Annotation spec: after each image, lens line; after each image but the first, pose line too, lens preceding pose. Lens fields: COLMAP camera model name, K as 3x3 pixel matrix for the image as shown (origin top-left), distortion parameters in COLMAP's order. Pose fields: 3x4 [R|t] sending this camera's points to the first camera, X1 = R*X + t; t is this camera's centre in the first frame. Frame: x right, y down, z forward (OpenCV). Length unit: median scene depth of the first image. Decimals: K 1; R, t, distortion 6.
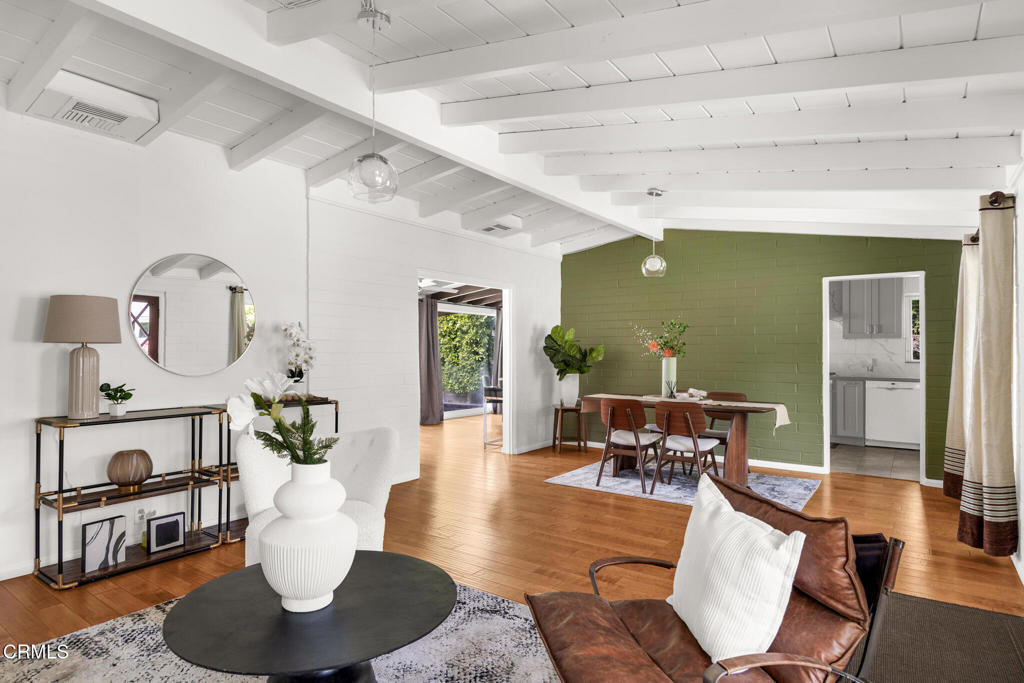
lens RADIAL K [[569.4, 0, 512.4], [0, 569.4, 343.8], [0, 0, 1]] dist [-0.006176, -0.000687]
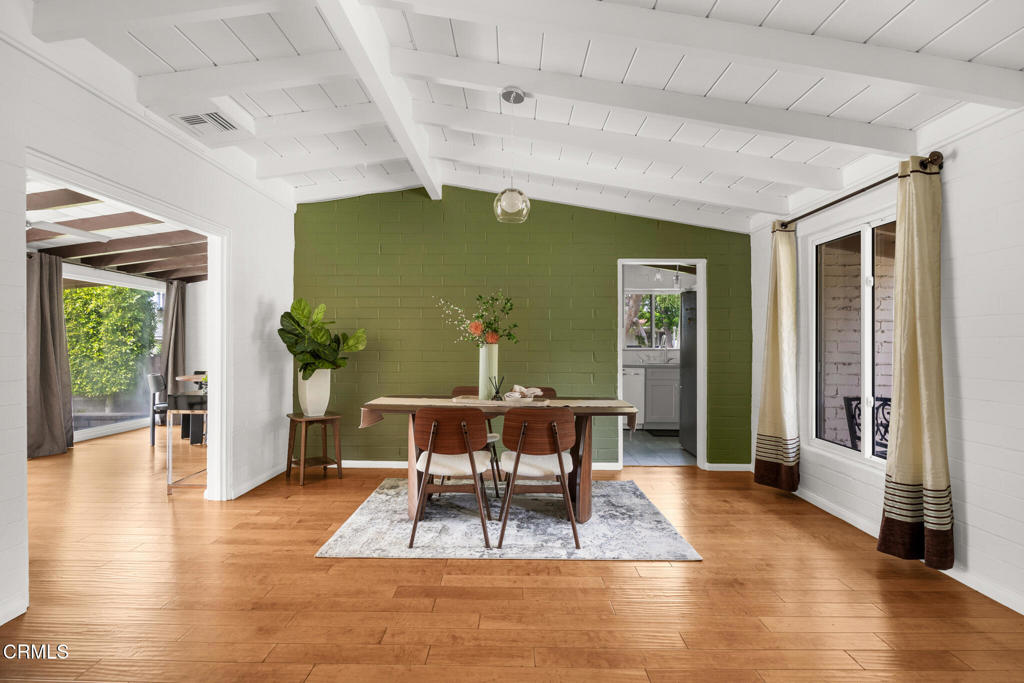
lens RADIAL K [[503.8, 0, 505.9], [0, 503.8, 339.3], [0, 0, 1]] dist [-0.005357, -0.002558]
pose [[0.820032, 0.004804, 0.572297, -0.064705], [-0.007841, 0.999965, 0.002841, 0.012285], [-0.572264, -0.006818, 0.820041, 0.367702]]
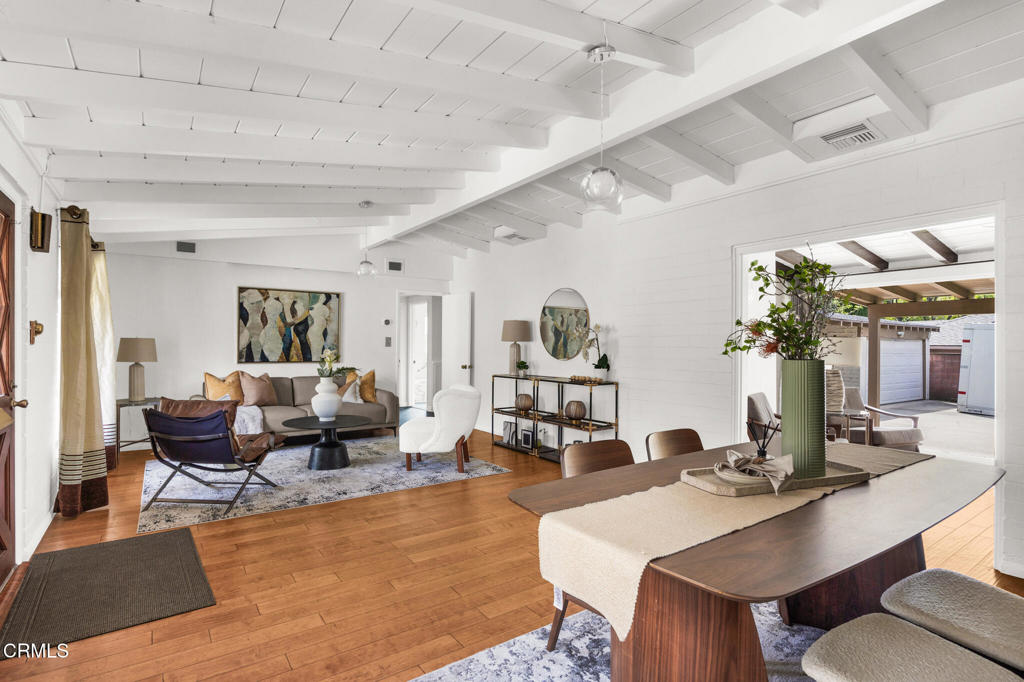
lens RADIAL K [[503.8, 0, 501.0], [0, 503.8, 344.9], [0, 0, 1]] dist [-0.005357, -0.002558]
pose [[-0.343969, -0.006333, -0.938960, 0.517896], [0.003704, 0.999960, -0.008102, 0.013185], [0.938974, -0.006265, -0.343932, 0.756962]]
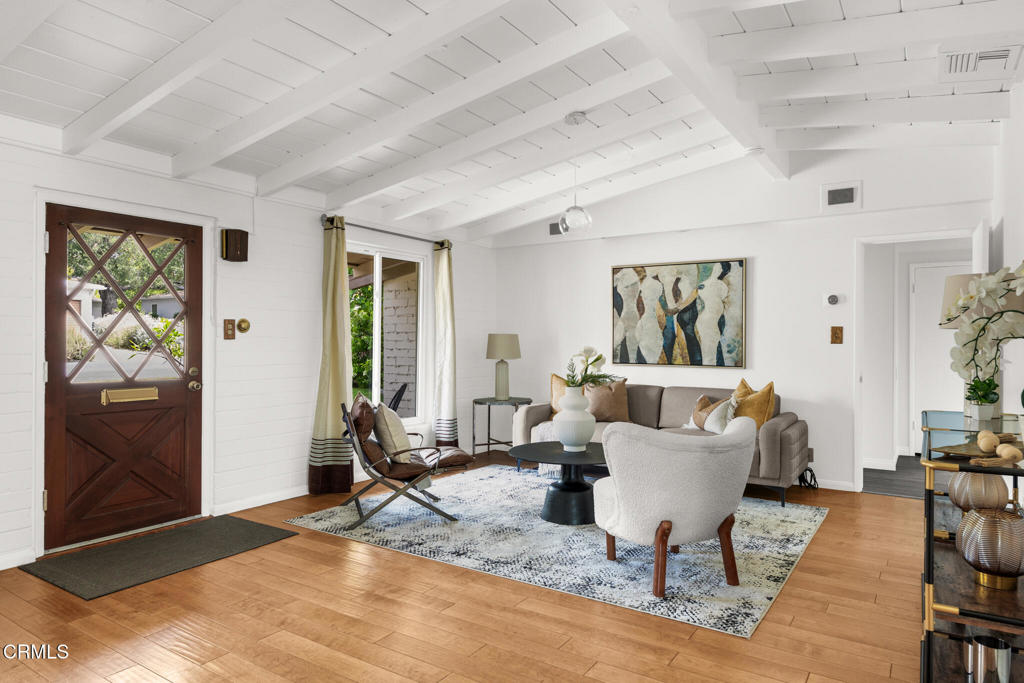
lens RADIAL K [[636.8, 0, 508.4], [0, 636.8, 340.4], [0, 0, 1]] dist [-0.003264, -0.000936]
pose [[-0.999215, -0.008001, -0.038799, -0.000934], [-0.007570, 0.999908, -0.011238, 0.014646], [0.038885, -0.010935, -0.999184, 0.900050]]
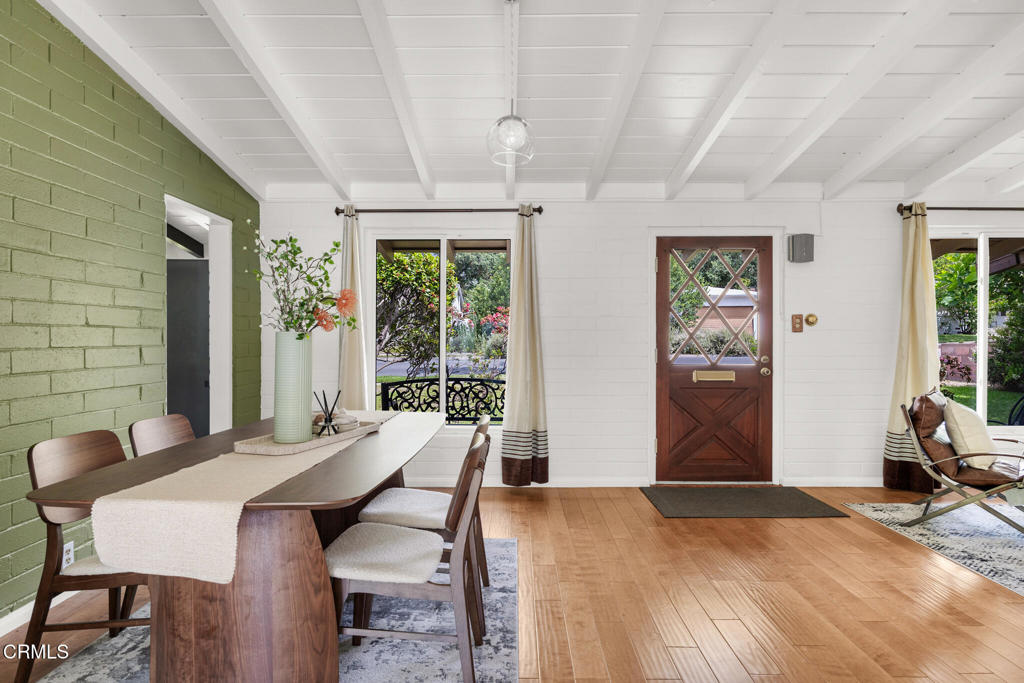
lens RADIAL K [[591.4, 0, 505.0], [0, 591.4, 336.7], [0, 0, 1]] dist [-0.007372, 0.002108]
pose [[-0.568487, -0.001202, 0.822691, -0.108711], [-0.011668, 0.999910, -0.006602, 0.021933], [-0.822609, -0.013352, -0.568450, 0.902352]]
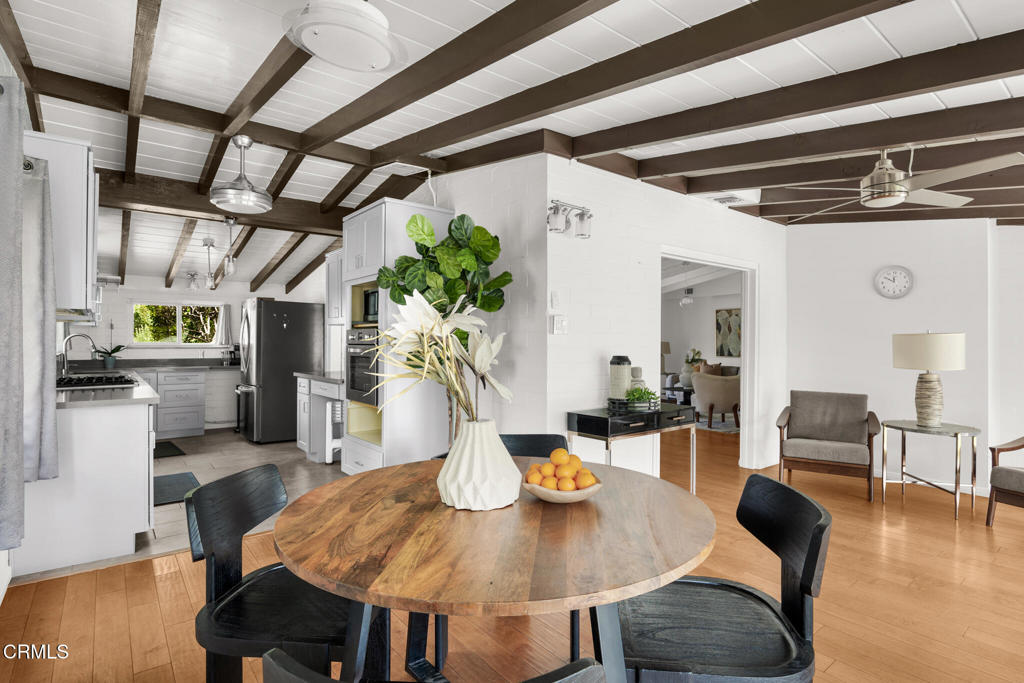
lens RADIAL K [[526.3, 0, 501.8], [0, 526.3, 341.7], [0, 0, 1]] dist [-0.005505, -0.000840]
pose [[-0.959440, -0.003484, 0.281892, -0.012970], [-0.006815, 0.999918, -0.010839, 0.014930], [-0.281831, -0.012320, -0.959385, 1.697948]]
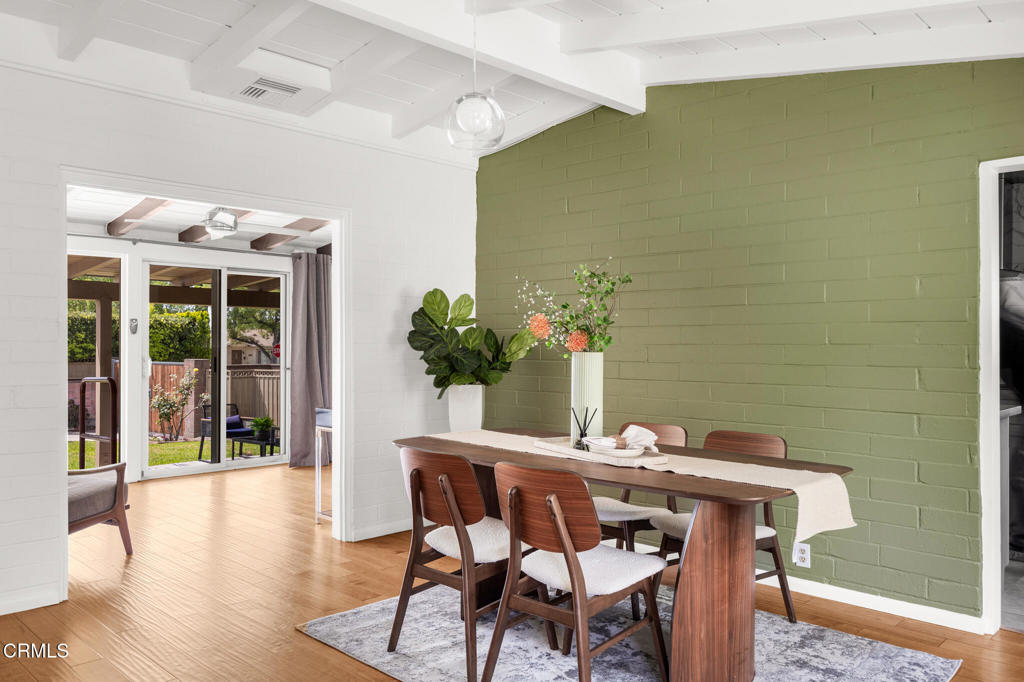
lens RADIAL K [[775.6, 0, 509.7], [0, 775.6, 339.9], [0, 0, 1]] dist [0.003578, 0.003468]
pose [[0.988993, -0.000348, -0.147963, 0.248399], [0.001386, 0.999975, 0.006915, 0.007852], [0.147957, -0.007044, 0.988969, 0.330461]]
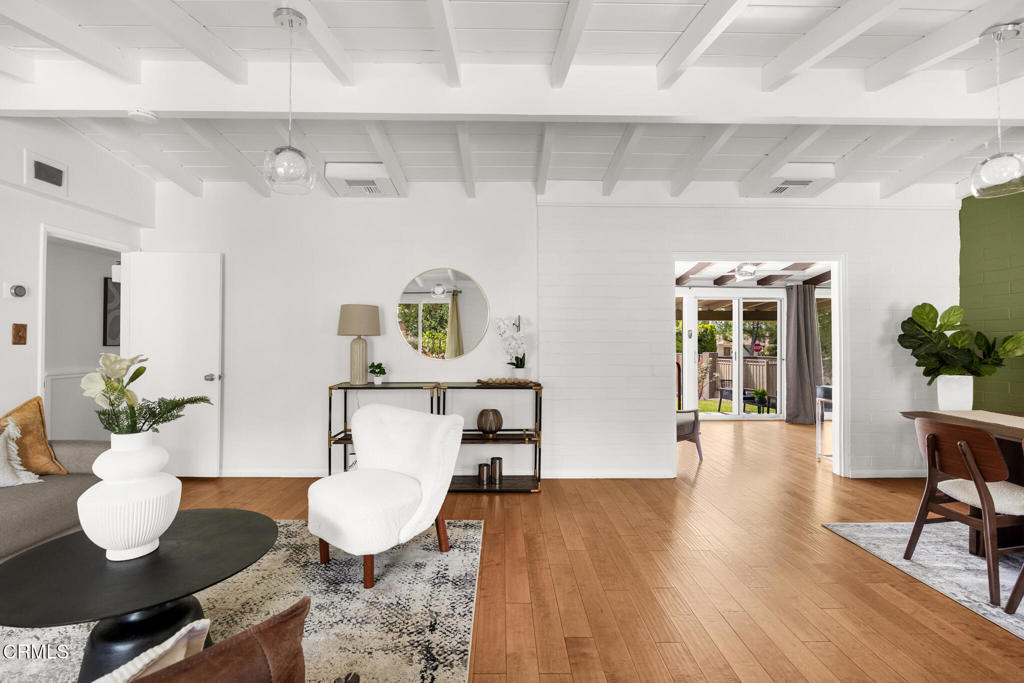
lens RADIAL K [[451.5, 0, 505.1], [0, 451.5, 339.6], [0, 0, 1]] dist [-0.015568, 0.001189]
pose [[0.589608, -0.006445, -0.807664, 0.216155], [0.009150, 0.999957, -0.001300, 0.007069], [0.807638, -0.006624, 0.589642, 0.279807]]
